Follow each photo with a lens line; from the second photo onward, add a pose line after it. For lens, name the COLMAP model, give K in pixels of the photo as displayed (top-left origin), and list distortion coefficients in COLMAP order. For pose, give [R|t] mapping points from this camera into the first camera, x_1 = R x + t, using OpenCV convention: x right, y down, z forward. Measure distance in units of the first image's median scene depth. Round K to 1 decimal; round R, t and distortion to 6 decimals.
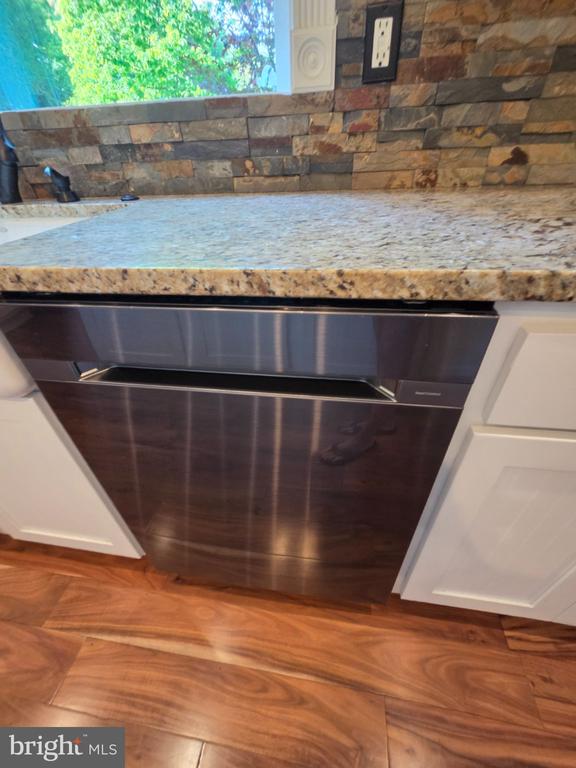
lens RADIAL K [[316.1, 0, 287.6], [0, 316.1, 388.9], [0, 0, 1]] dist [-0.002242, 0.002461]
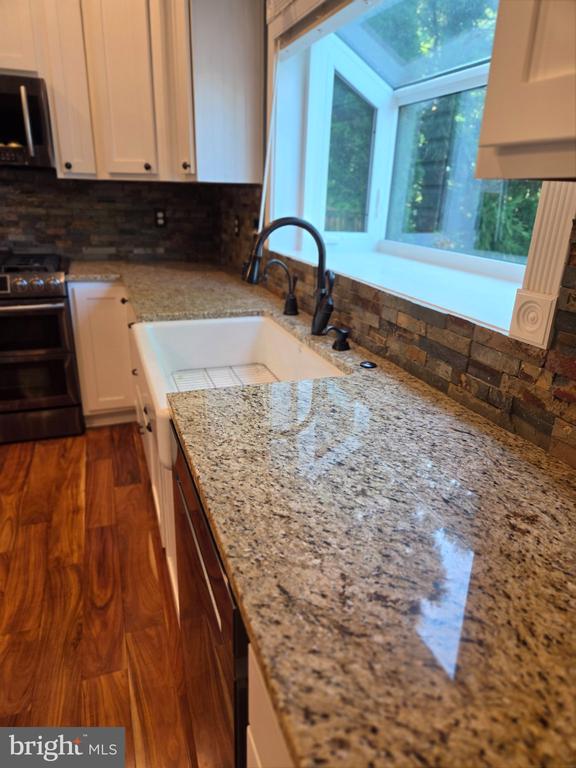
lens RADIAL K [[514.8, 0, 287.3], [0, 514.8, 379.9], [0, 0, 1]] dist [0.046792, -0.029464]
pose [[0.472907, 0.346473, -0.810133, 0.873907], [-0.573732, 0.818900, 0.015313, -0.462424], [0.668724, 0.457558, 0.586046, -0.203336]]
